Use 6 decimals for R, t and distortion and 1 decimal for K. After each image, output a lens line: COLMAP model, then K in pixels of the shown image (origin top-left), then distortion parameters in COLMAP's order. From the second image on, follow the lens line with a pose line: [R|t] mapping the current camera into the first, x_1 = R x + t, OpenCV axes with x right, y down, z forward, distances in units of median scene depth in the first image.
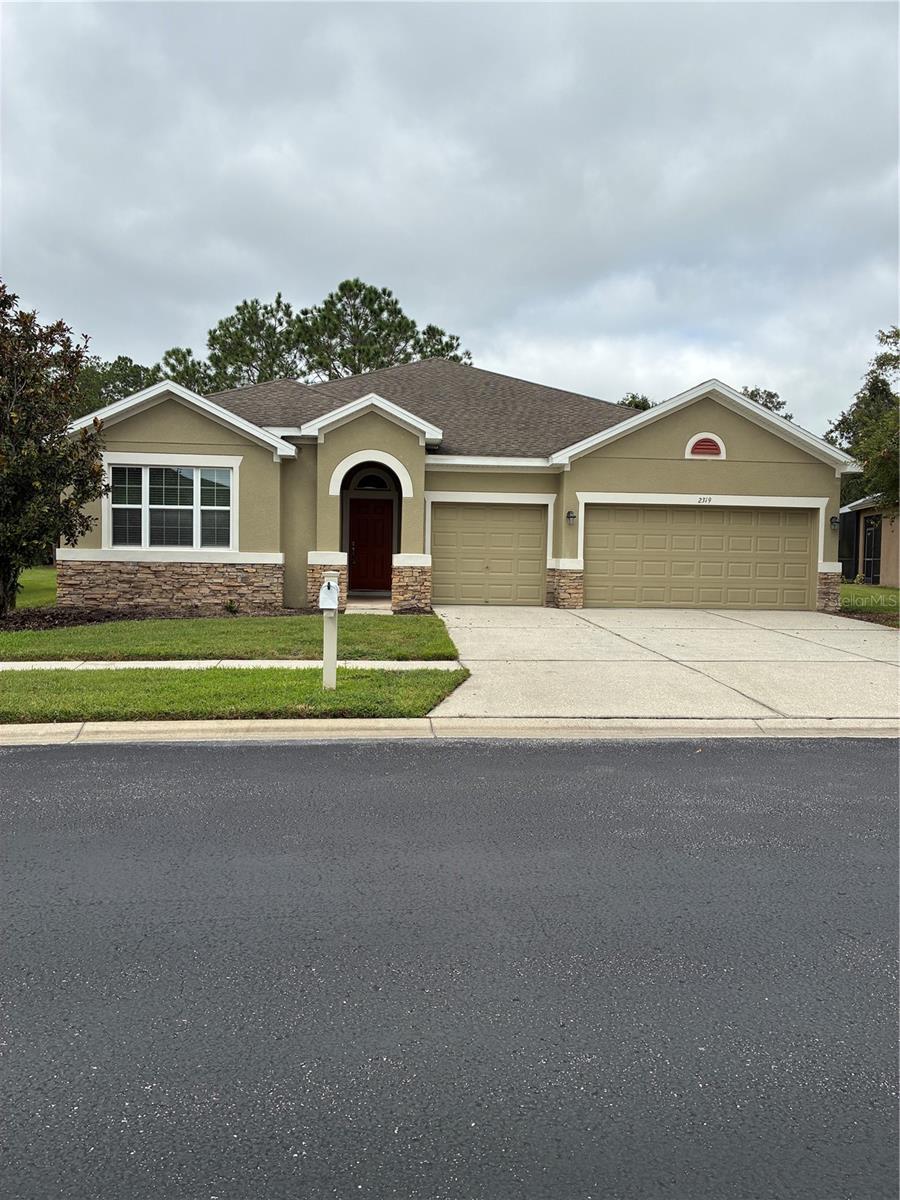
lens RADIAL K [[907.5, 0, 452.8], [0, 907.5, 598.0], [0, 0, 1]] dist [0.046882, -0.052384]
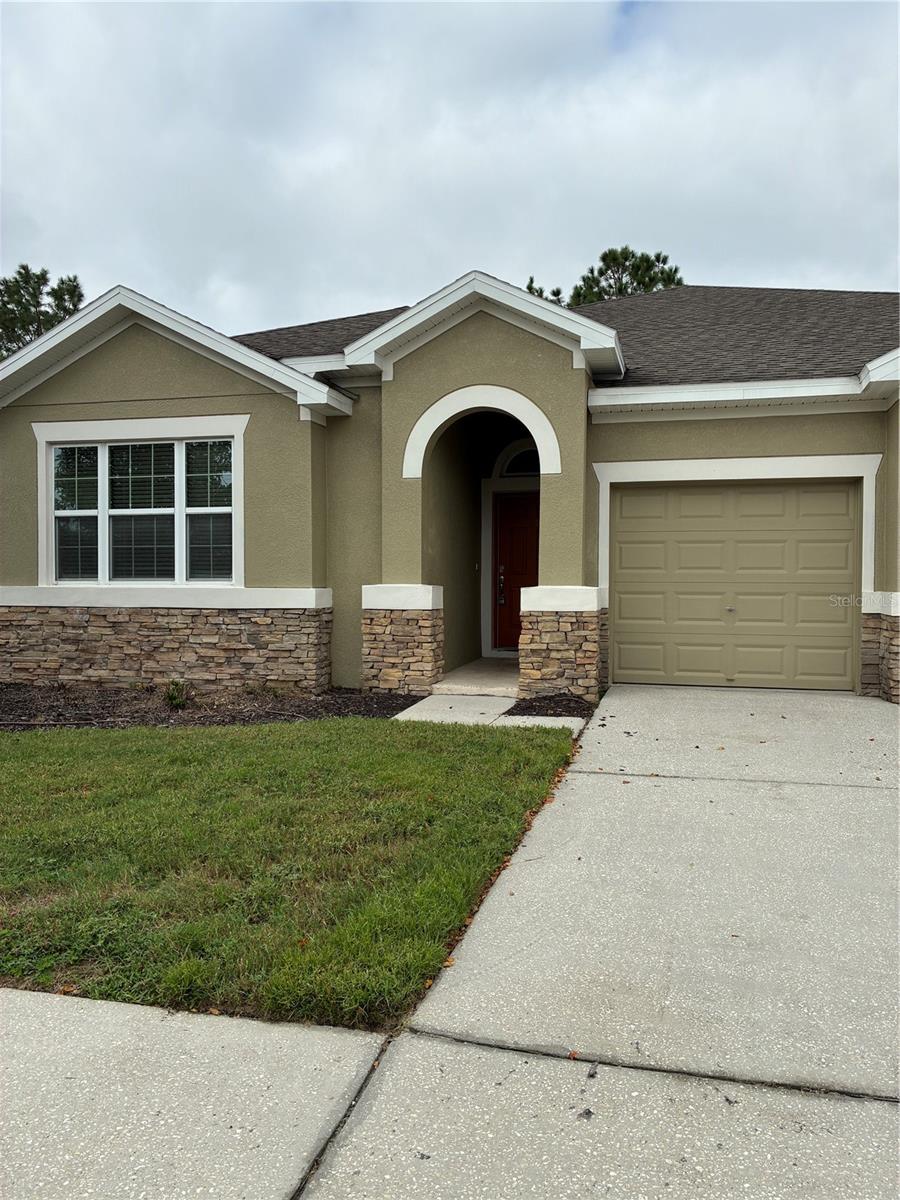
lens RADIAL K [[907.5, 0, 449.4], [0, 907.5, 595.6], [0, 0, 1]] dist [0.046882, -0.052384]
pose [[0.939249, -0.009593, -0.343103, 0.067479], [-0.002220, 0.999419, -0.034022, -0.025689], [0.343230, 0.032717, 0.938682, 0.495137]]
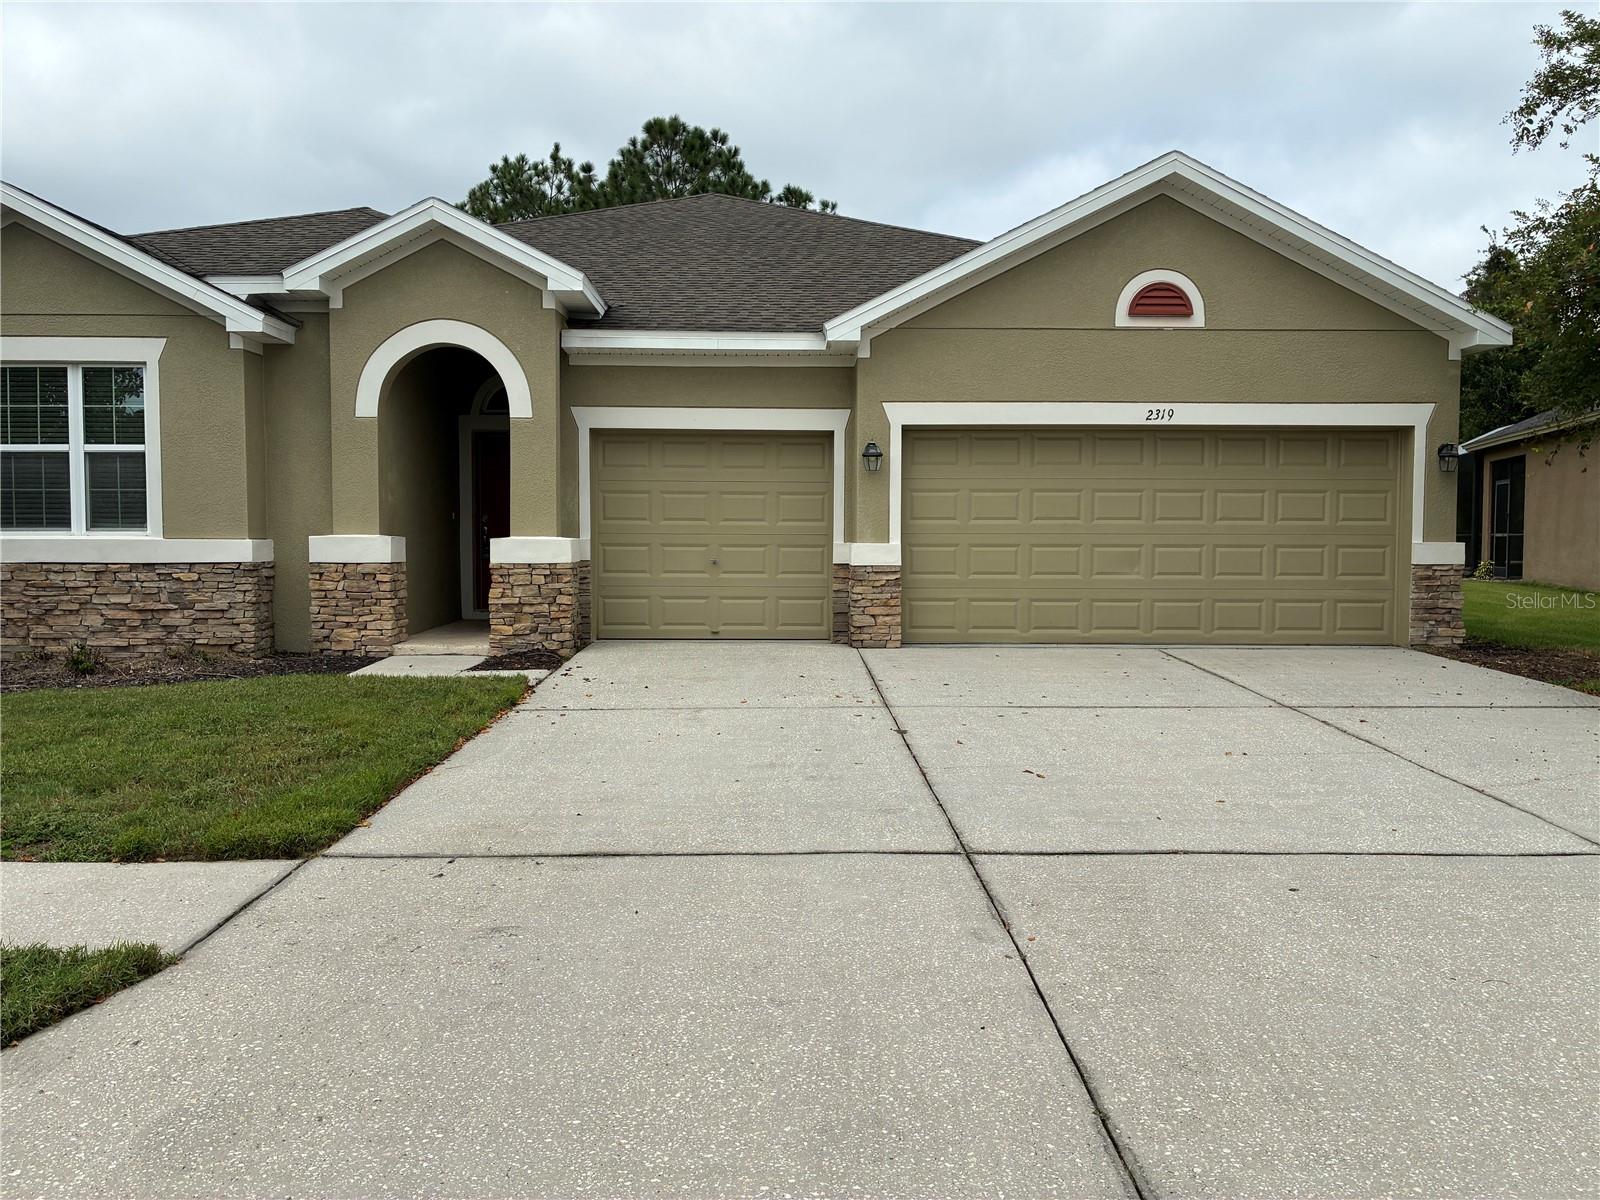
lens RADIAL K [[1210.0, 0, 808.1], [0, 1210.0, 590.0], [0, 0, 1]] dist [0.046882, -0.052384]
pose [[0.996970, -0.011332, -0.076958, 0.143950], [0.011024, 0.999929, -0.004423, -0.016192], [0.077003, 0.003561, 0.997025, 0.364319]]
